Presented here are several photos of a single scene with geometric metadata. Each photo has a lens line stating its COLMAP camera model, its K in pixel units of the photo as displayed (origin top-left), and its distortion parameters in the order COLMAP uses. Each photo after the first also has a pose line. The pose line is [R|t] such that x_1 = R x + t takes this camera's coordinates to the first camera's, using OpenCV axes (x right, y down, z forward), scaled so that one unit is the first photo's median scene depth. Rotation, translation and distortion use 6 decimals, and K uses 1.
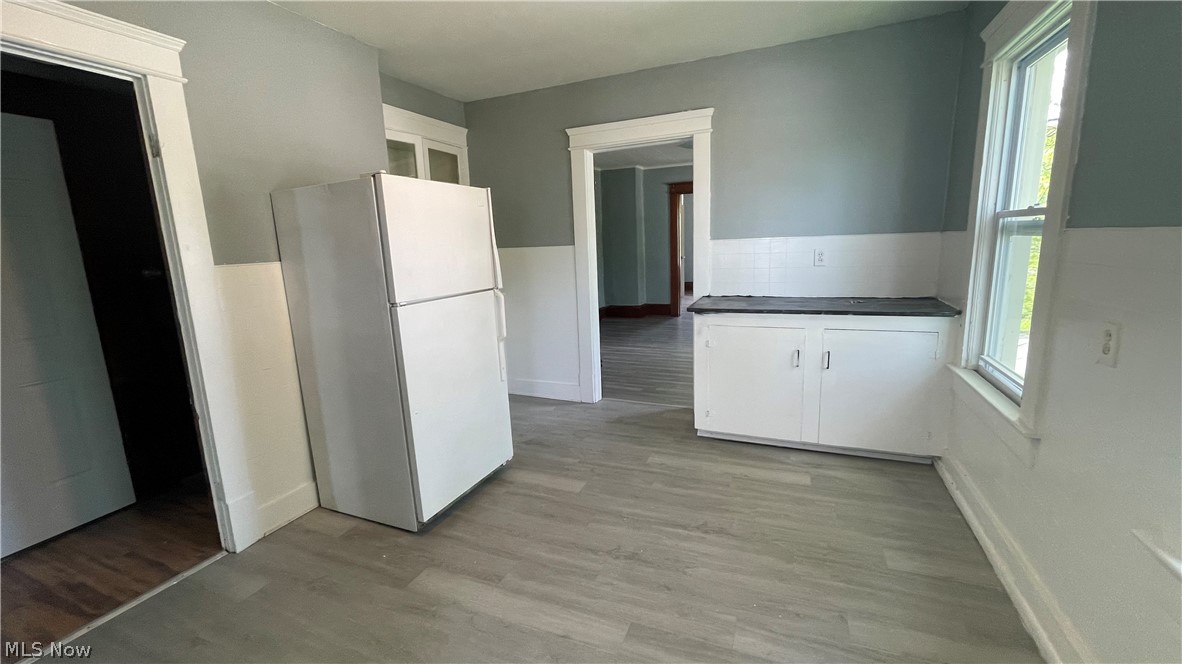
lens RADIAL K [[484.1, 0, 595.0], [0, 484.1, 326.3], [0, 0, 1]] dist [-0.000360, -0.000209]
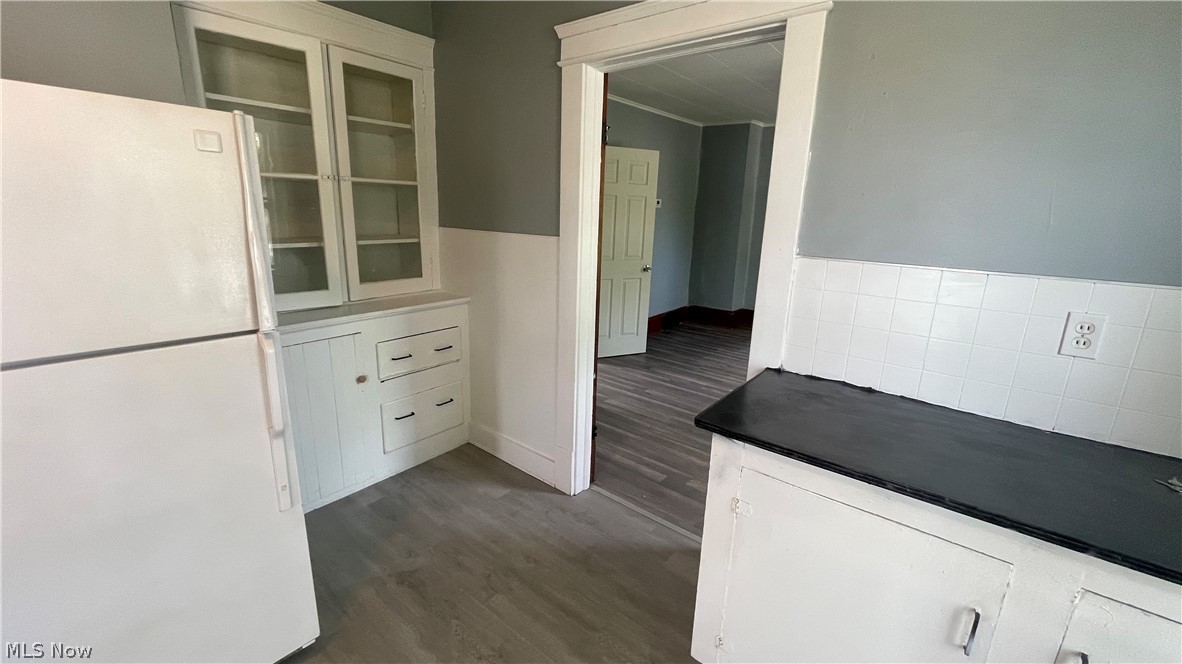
lens RADIAL K [[489.0, 0, 589.5], [0, 489.0, 323.7], [0, 0, 1]] dist [-0.002483, -0.000192]
pose [[0.957845, 0.132913, -0.254692, 0.213250], [-0.118032, 0.990329, 0.072916, -0.151189], [0.261920, -0.039781, 0.964269, 0.596349]]
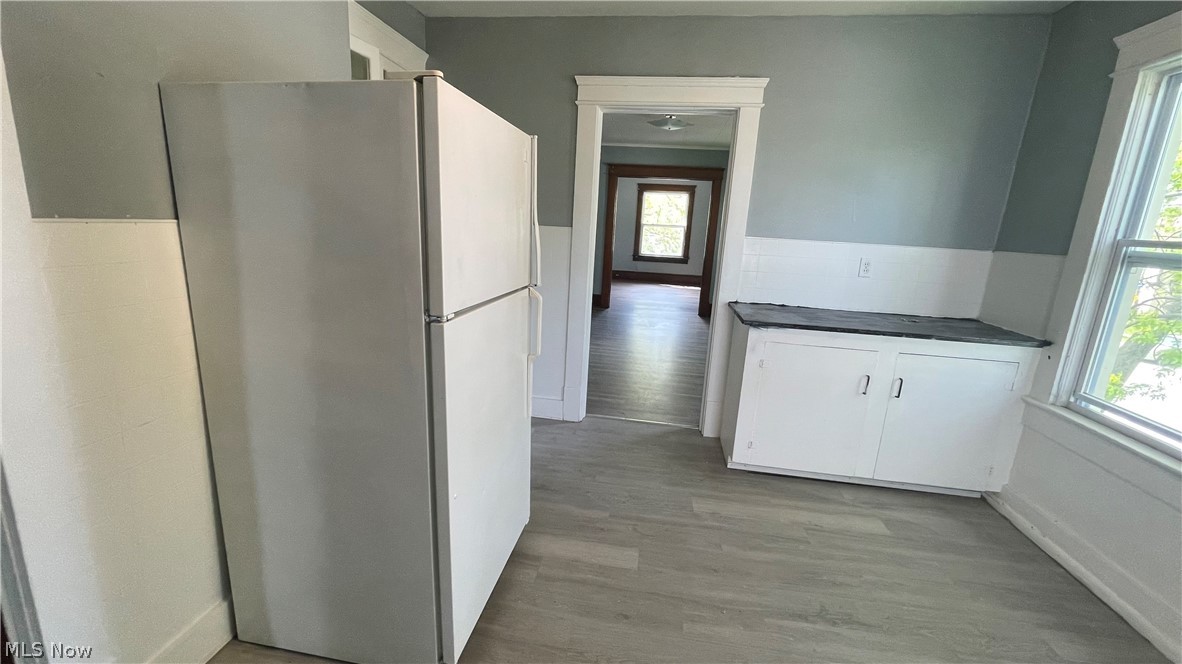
lens RADIAL K [[484.1, 0, 595.0], [0, 484.1, 326.3], [0, 0, 1]] dist [-0.000360, -0.000209]
pose [[0.962984, 0.034860, 0.267294, -0.288212], [-0.045555, 0.998386, 0.033917, -0.046601], [-0.265680, -0.044838, 0.963018, 0.299516]]
